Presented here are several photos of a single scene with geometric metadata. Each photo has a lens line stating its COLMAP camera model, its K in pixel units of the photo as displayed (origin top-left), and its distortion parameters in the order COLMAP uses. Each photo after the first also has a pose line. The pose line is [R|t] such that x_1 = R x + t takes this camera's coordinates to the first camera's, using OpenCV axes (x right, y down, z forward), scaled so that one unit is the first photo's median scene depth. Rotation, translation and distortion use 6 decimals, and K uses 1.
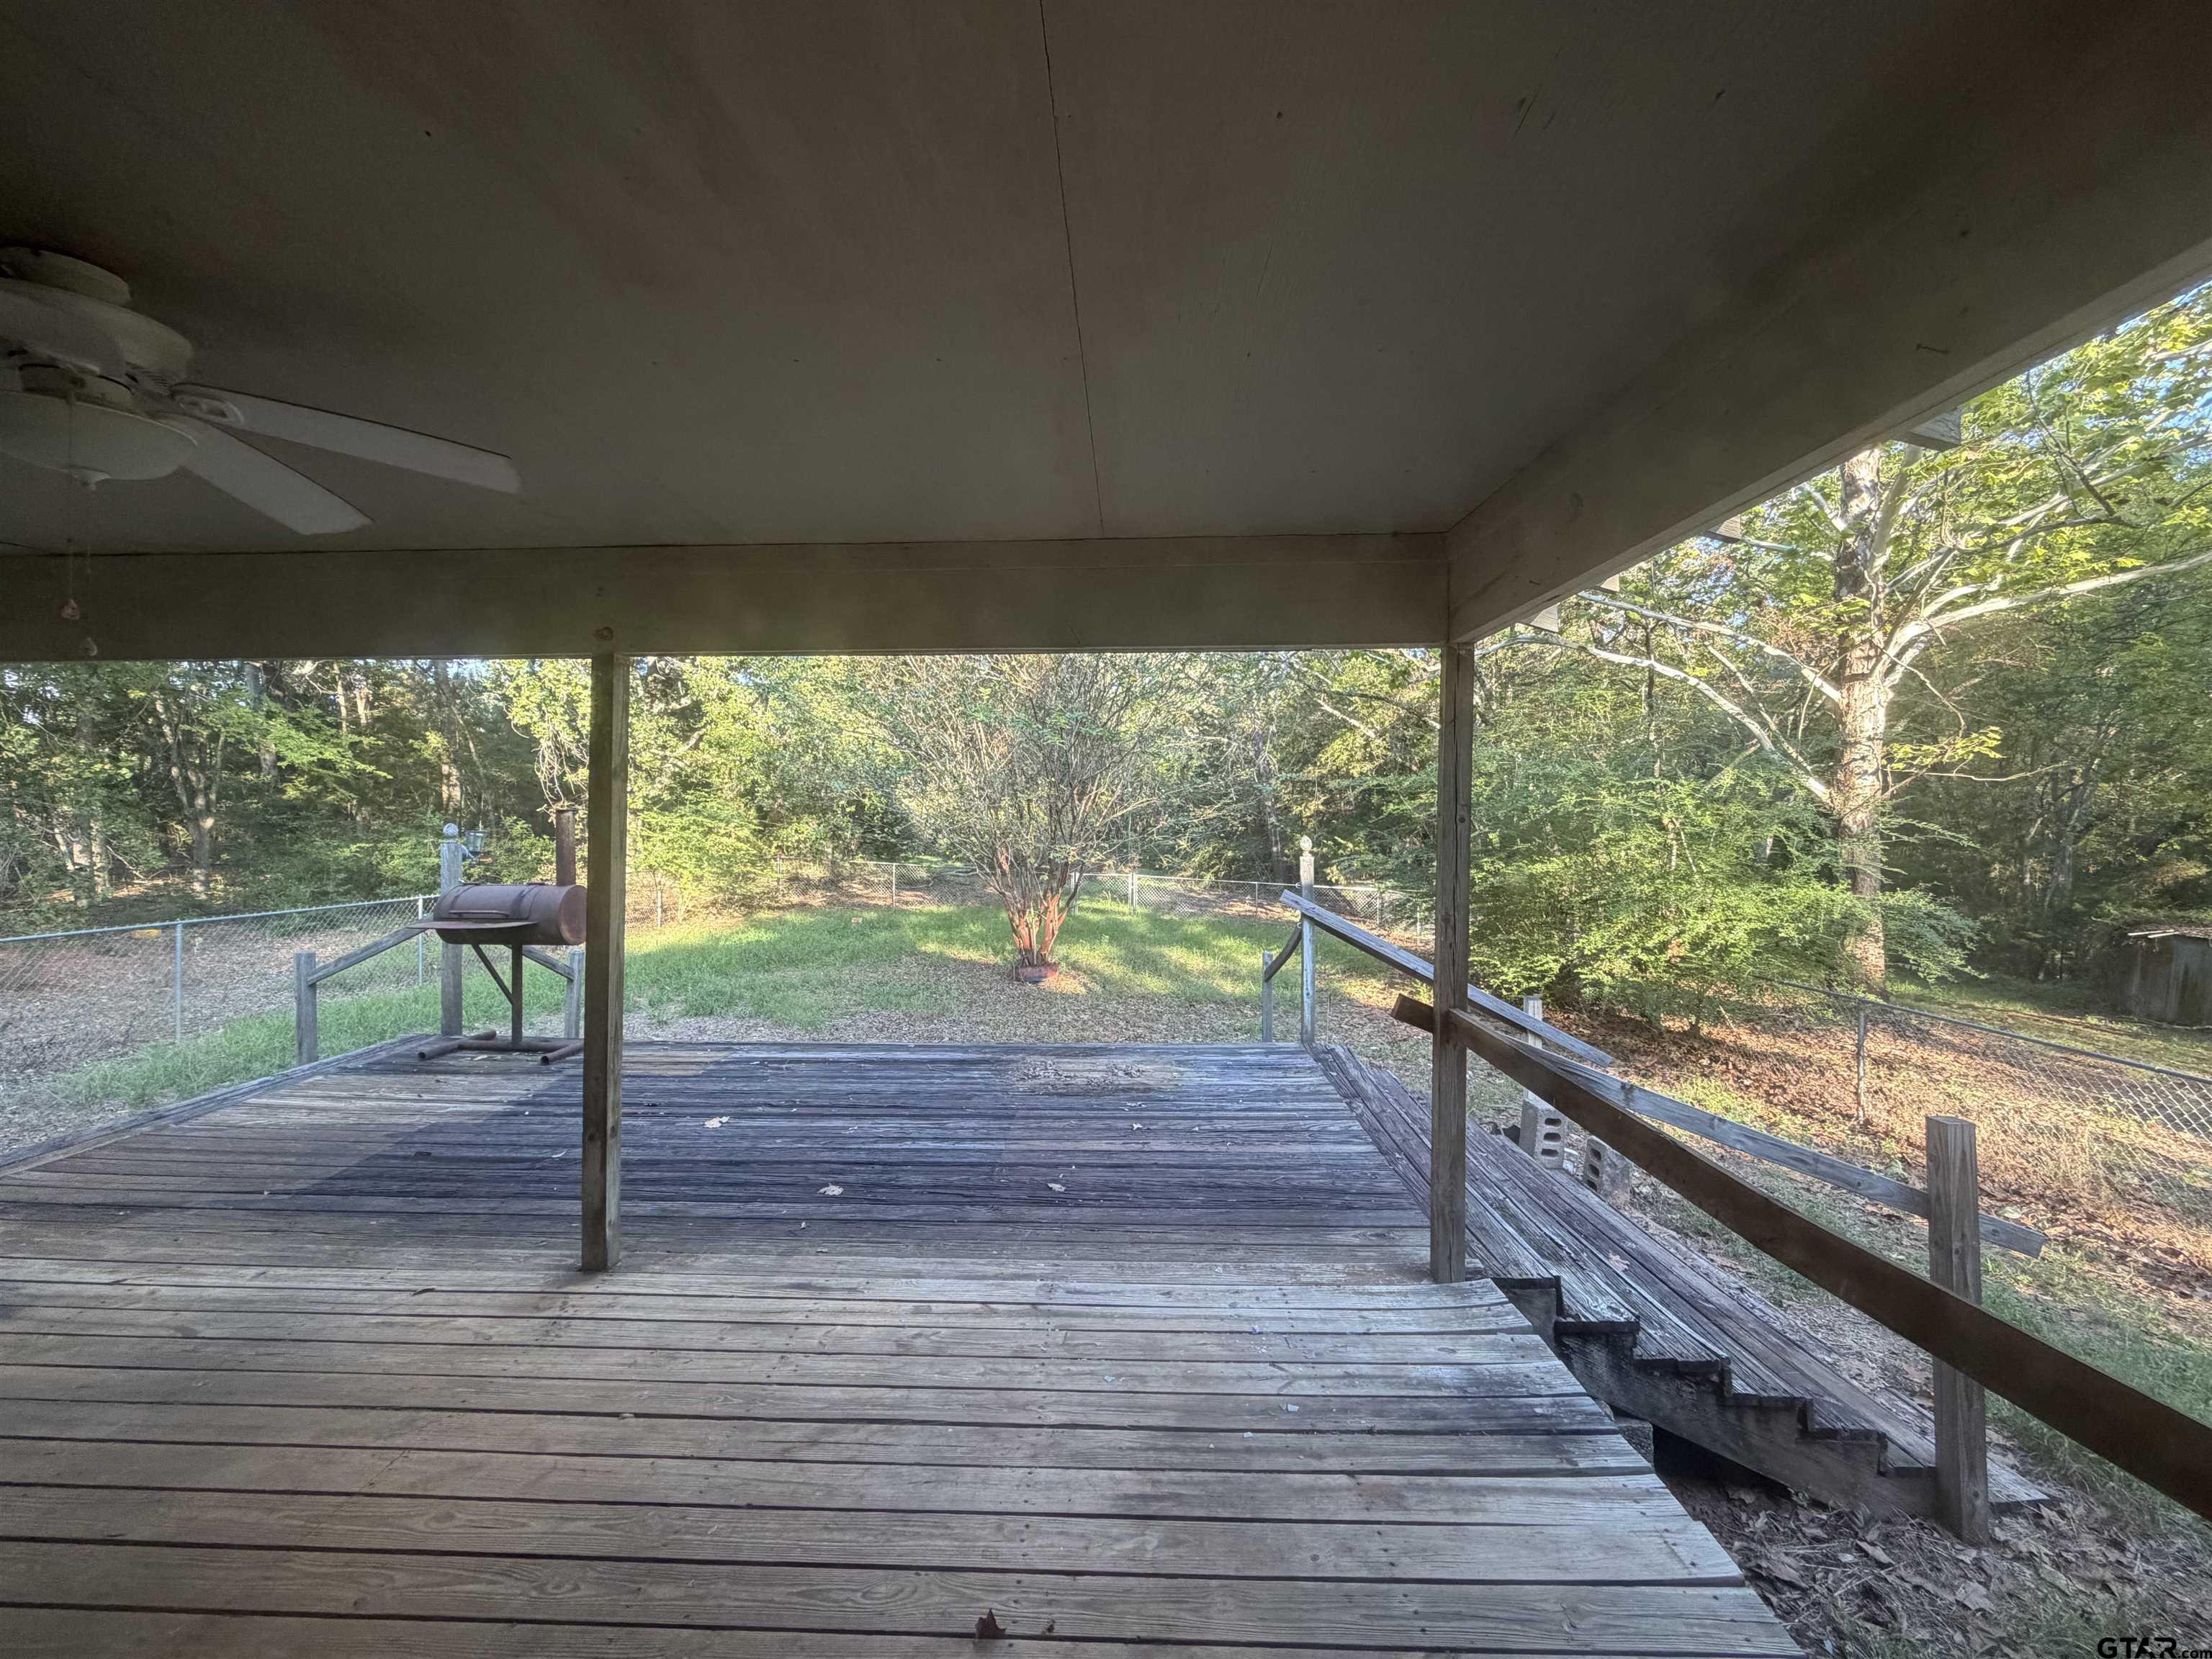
lens RADIAL K [[881.1, 0, 1099.5], [0, 881.1, 831.7], [0, 0, 1]] dist [-0.000510, 0.000630]
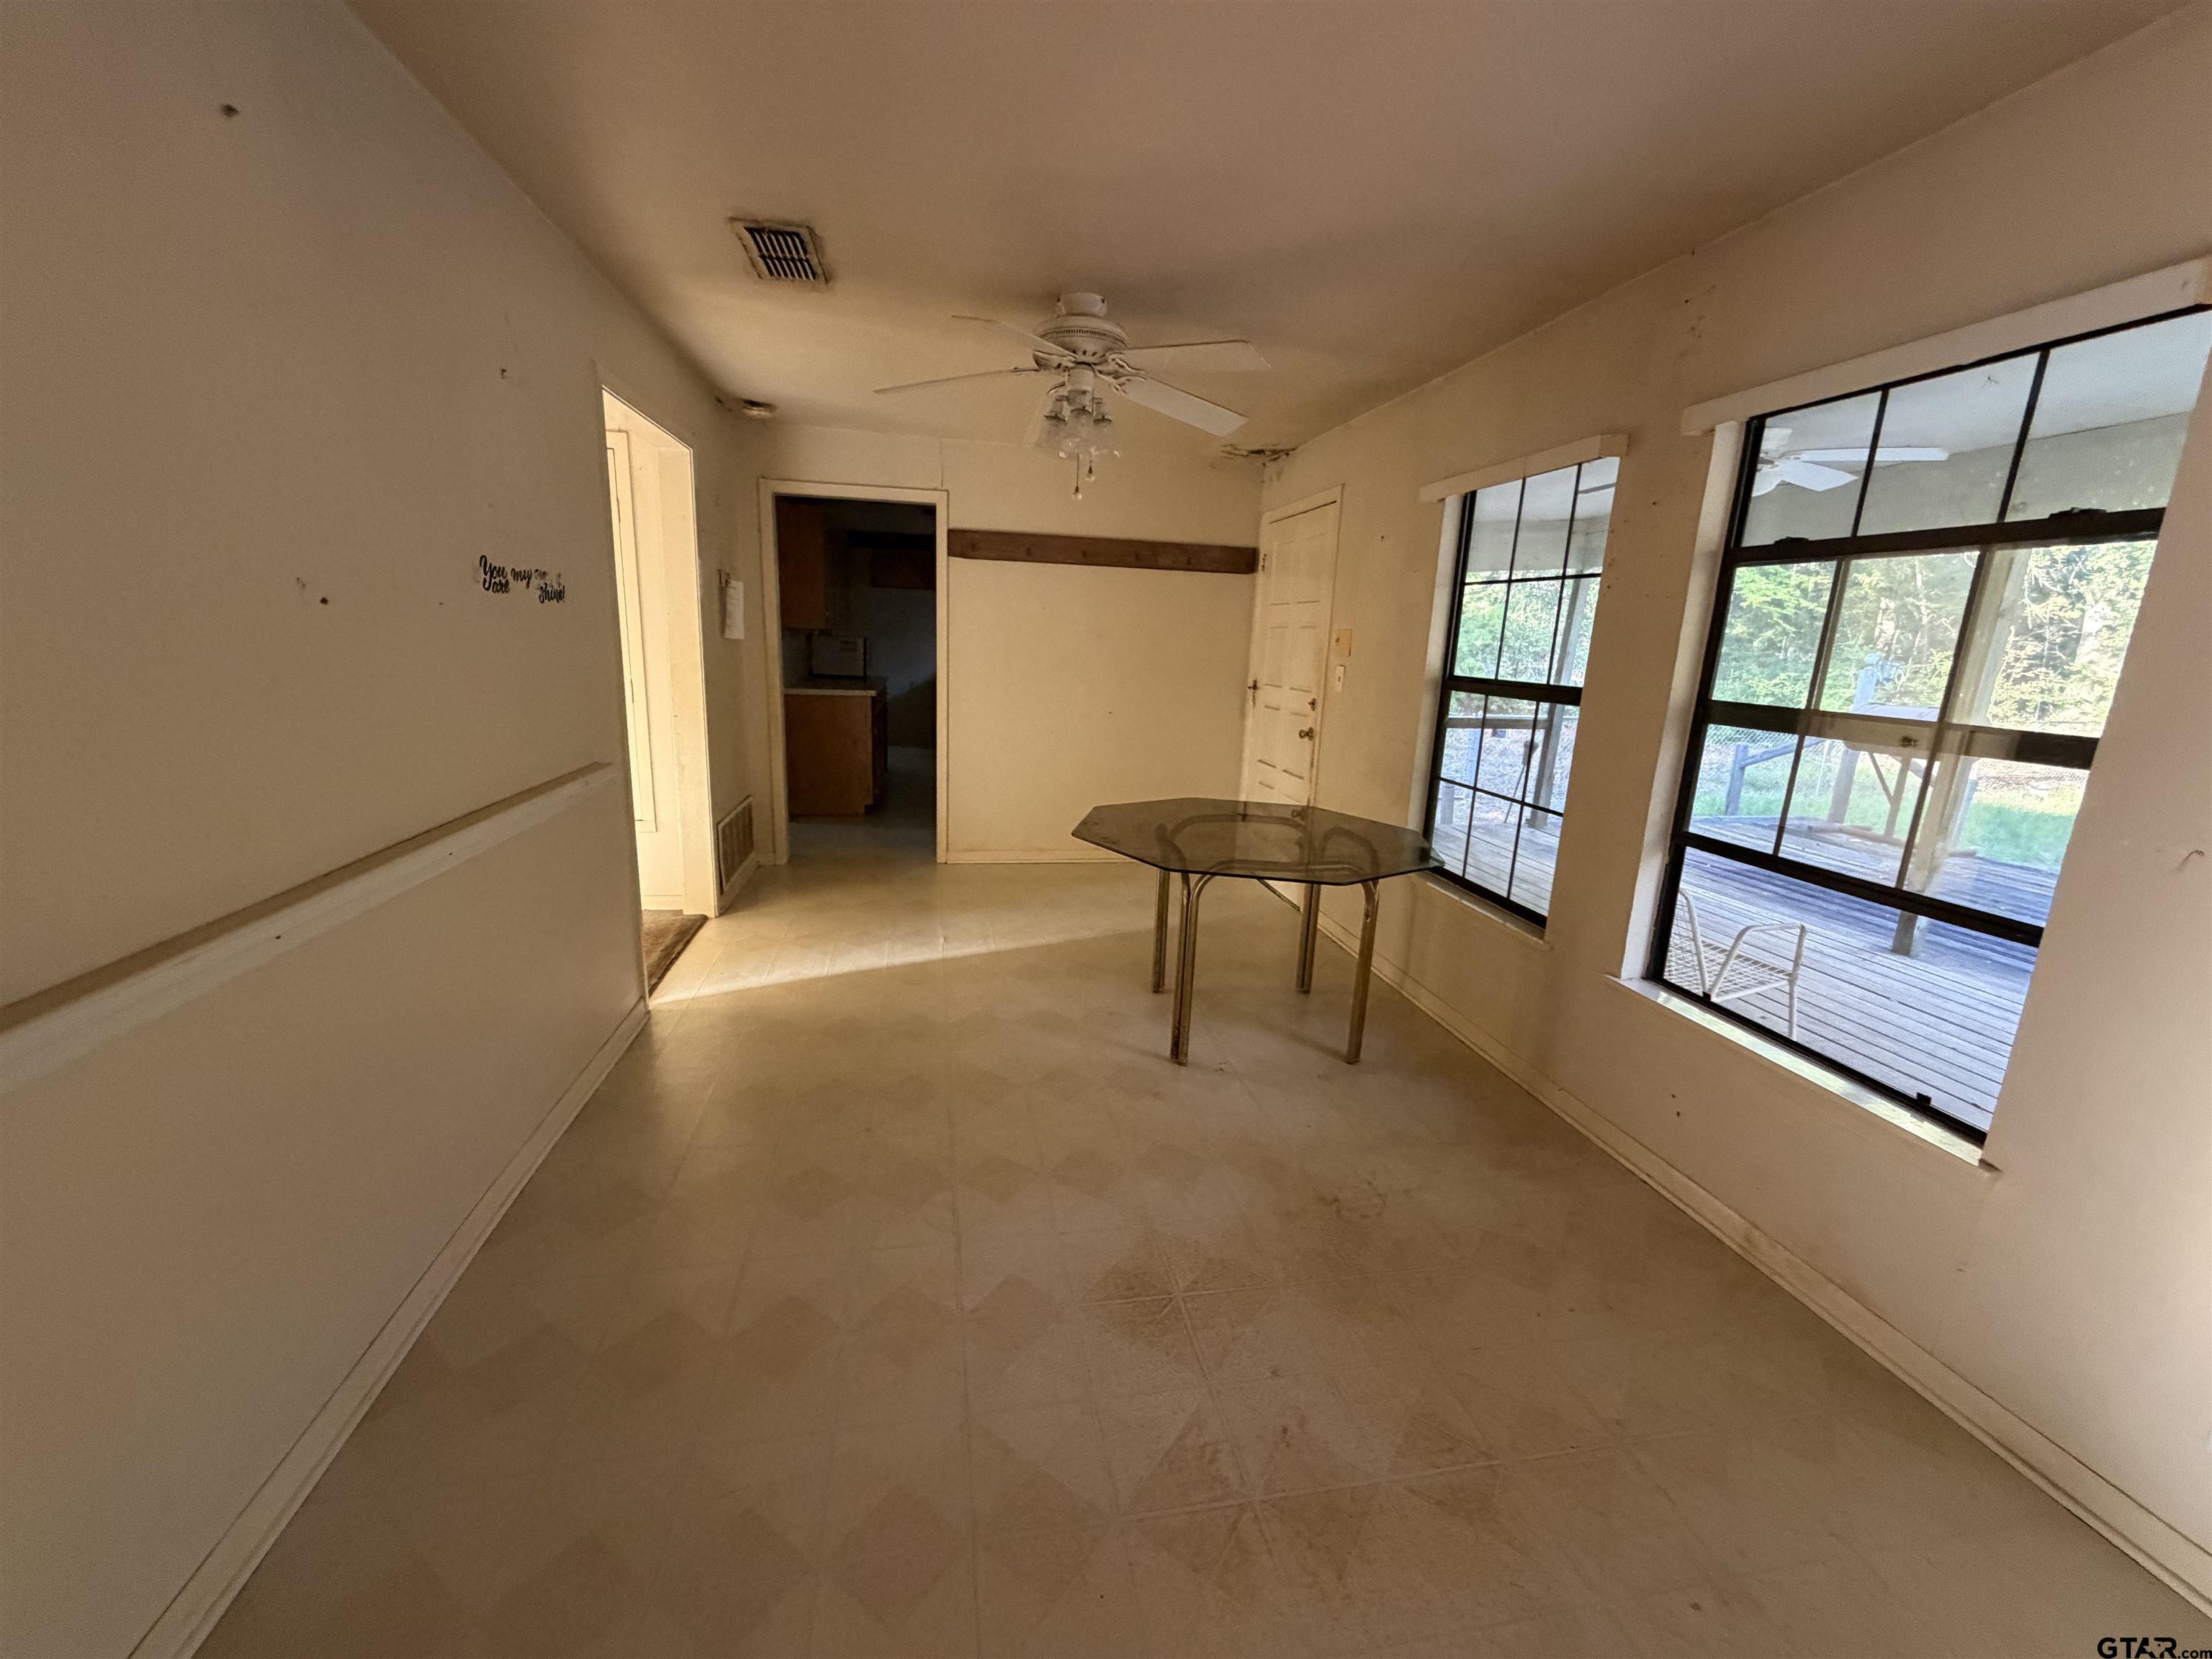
lens RADIAL K [[881.1, 0, 1099.5], [0, 881.1, 831.7], [0, 0, 1]] dist [-0.000510, 0.000630]
pose [[0.217821, 0.216430, -0.951689, 0.150181], [-0.035604, 0.976216, 0.213859, 0.004445], [0.975339, -0.012699, 0.220346, -0.193062]]
